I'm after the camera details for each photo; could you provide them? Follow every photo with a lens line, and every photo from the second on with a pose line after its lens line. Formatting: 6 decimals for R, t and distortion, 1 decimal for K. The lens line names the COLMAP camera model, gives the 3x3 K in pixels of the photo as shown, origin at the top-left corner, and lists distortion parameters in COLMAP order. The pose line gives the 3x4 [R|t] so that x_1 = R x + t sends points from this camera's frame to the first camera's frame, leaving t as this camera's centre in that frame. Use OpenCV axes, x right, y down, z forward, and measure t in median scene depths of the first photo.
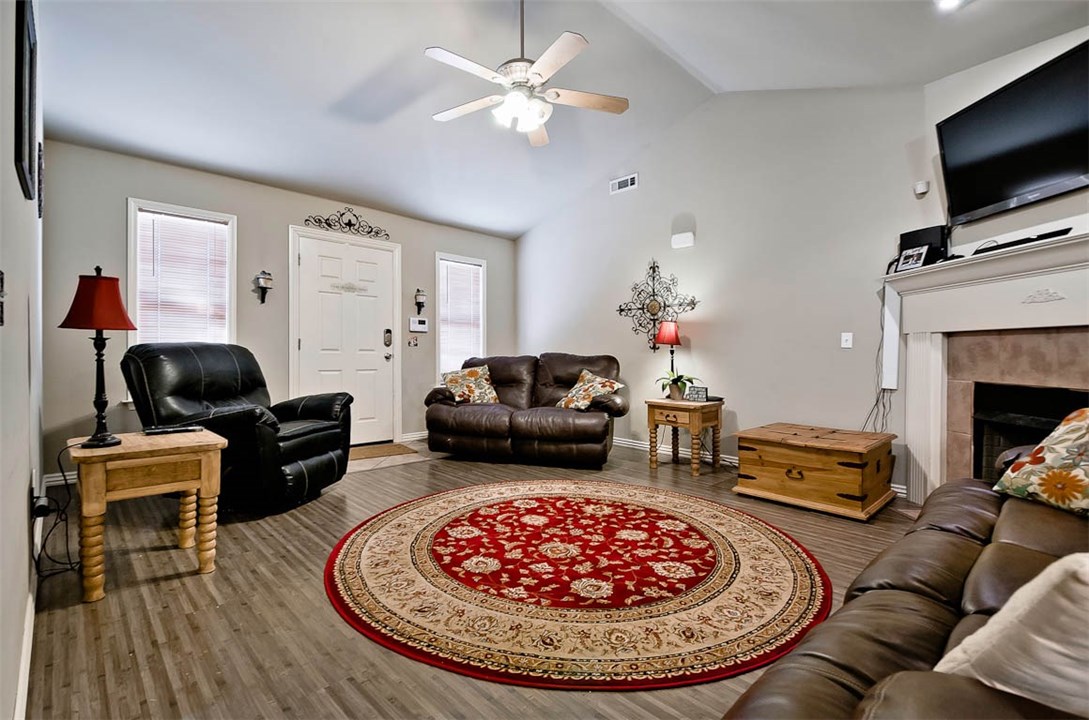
lens RADIAL K [[492.1, 0, 541.7], [0, 492.1, 357.9], [0, 0, 1]] dist [0.008133, -0.010076]
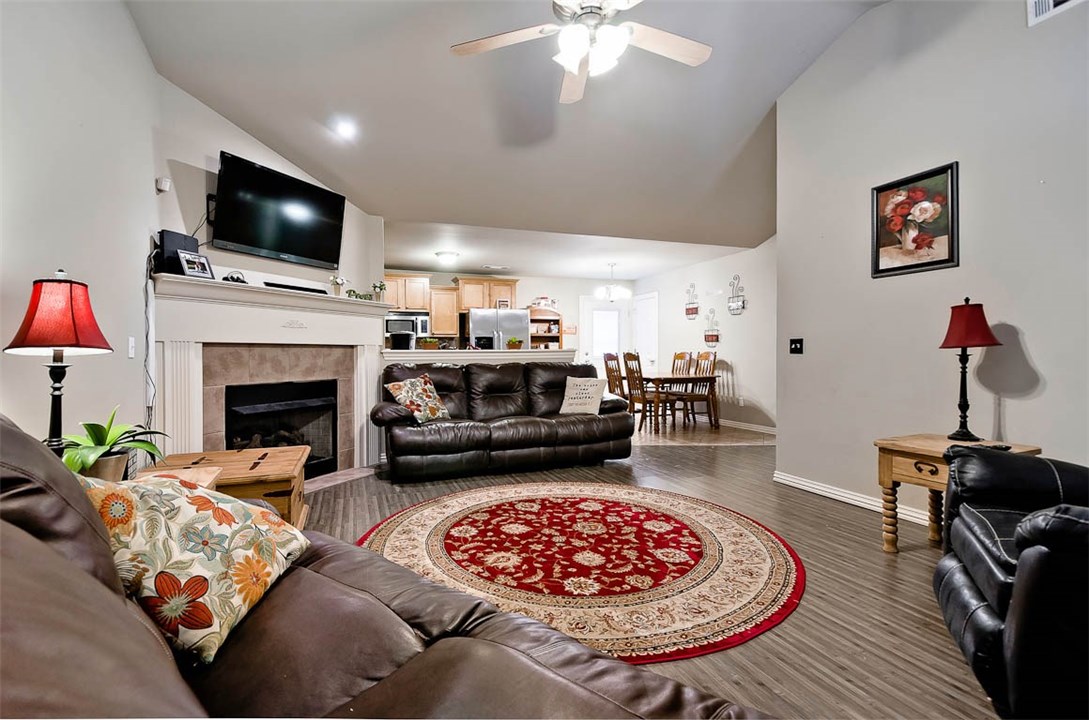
lens RADIAL K [[492.1, 0, 535.5], [0, 492.1, 365.5], [0, 0, 1]] dist [0.008133, -0.010076]
pose [[-0.915875, -0.012661, 0.401263, -0.296083], [0.001253, 0.999408, 0.034395, -0.043360], [-0.401461, 0.032005, -0.915317, 1.984712]]
